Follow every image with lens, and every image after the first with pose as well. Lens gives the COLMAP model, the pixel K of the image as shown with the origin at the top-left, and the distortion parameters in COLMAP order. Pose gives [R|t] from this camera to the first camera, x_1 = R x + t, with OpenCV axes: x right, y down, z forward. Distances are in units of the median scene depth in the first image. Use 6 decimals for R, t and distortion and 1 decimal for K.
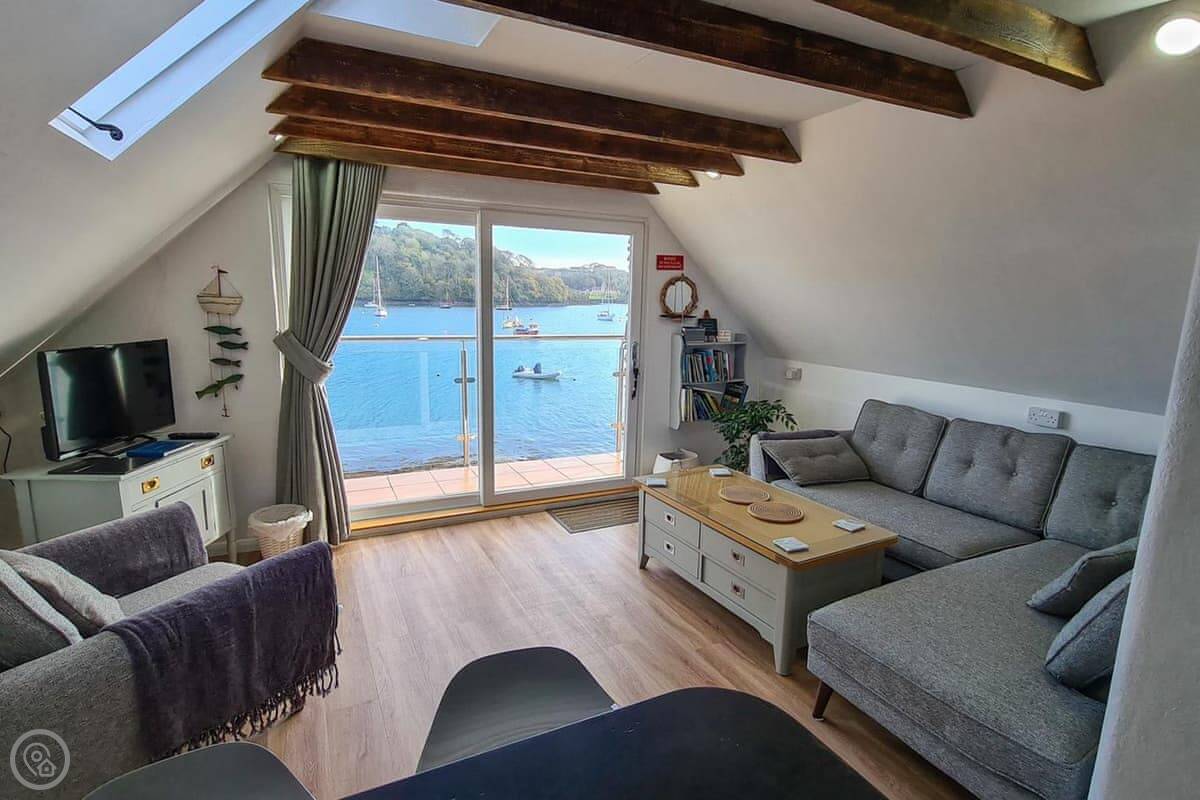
lens RADIAL K [[582.3, 0, 608.1], [0, 582.3, 411.3], [0, 0, 1]] dist [-0.008624, 0.003870]
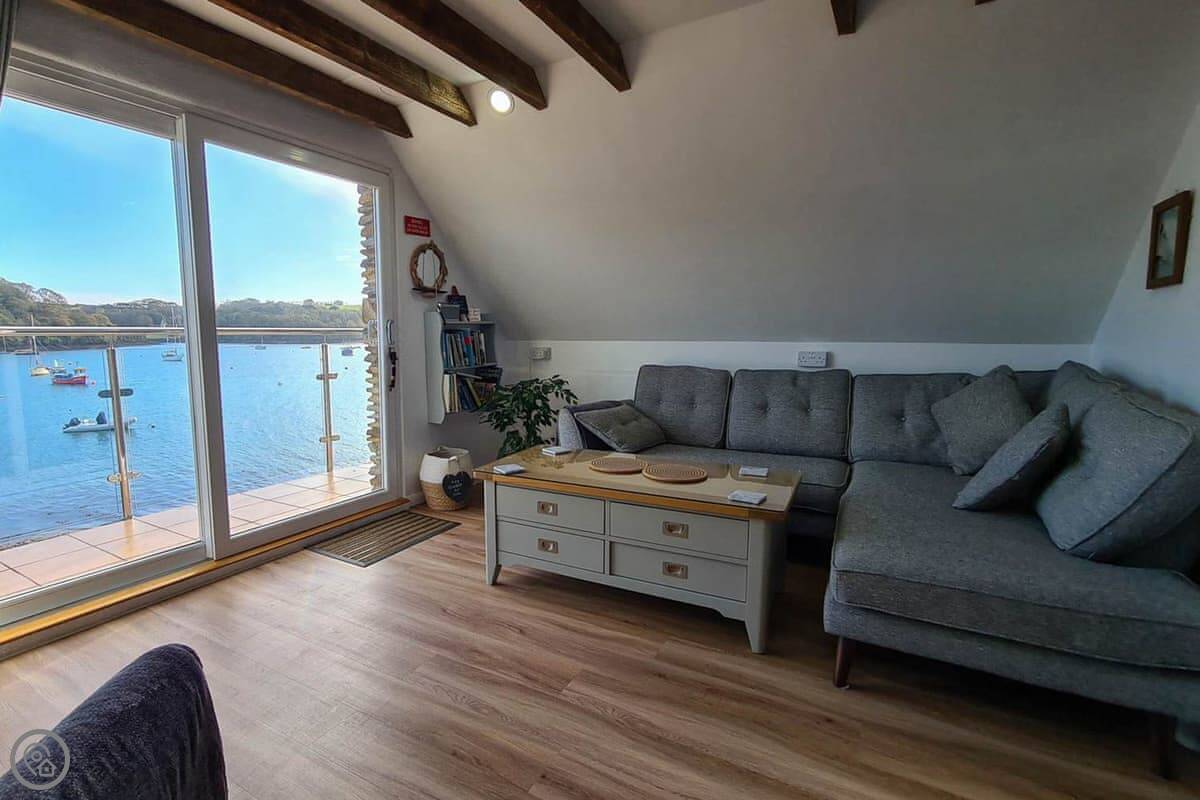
lens RADIAL K [[582.3, 0, 510.2], [0, 582.3, 402.3], [0, 0, 1]] dist [-0.008624, 0.003870]
pose [[0.867193, -0.087140, 0.490289, -0.229895], [0.120172, 0.992092, -0.036226, 0.048338], [-0.483255, 0.090334, 0.870807, 0.240412]]
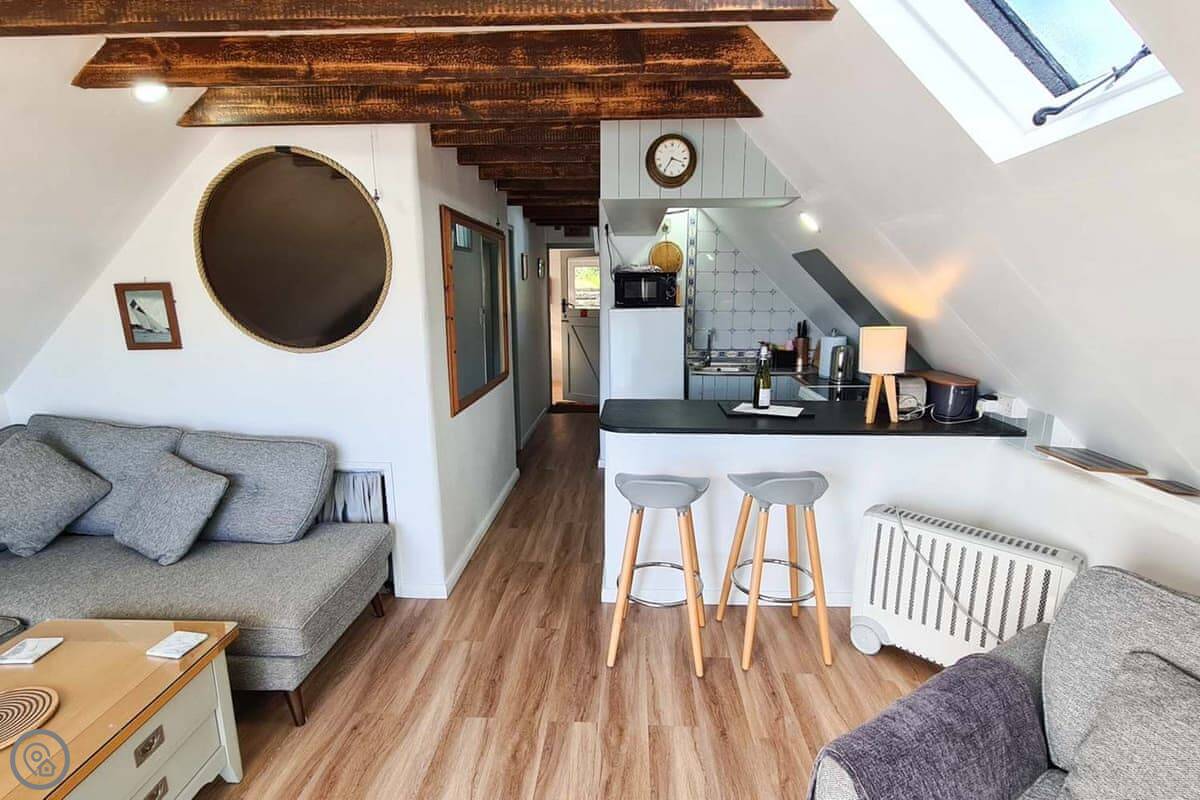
lens RADIAL K [[582.3, 0, 604.8], [0, 582.3, 407.4], [0, 0, 1]] dist [-0.008624, 0.003870]
pose [[-0.864642, -0.119221, 0.488038, -0.261771], [0.082448, 0.924590, 0.371934, -0.149743], [-0.495578, 0.361827, -0.789610, 0.700005]]
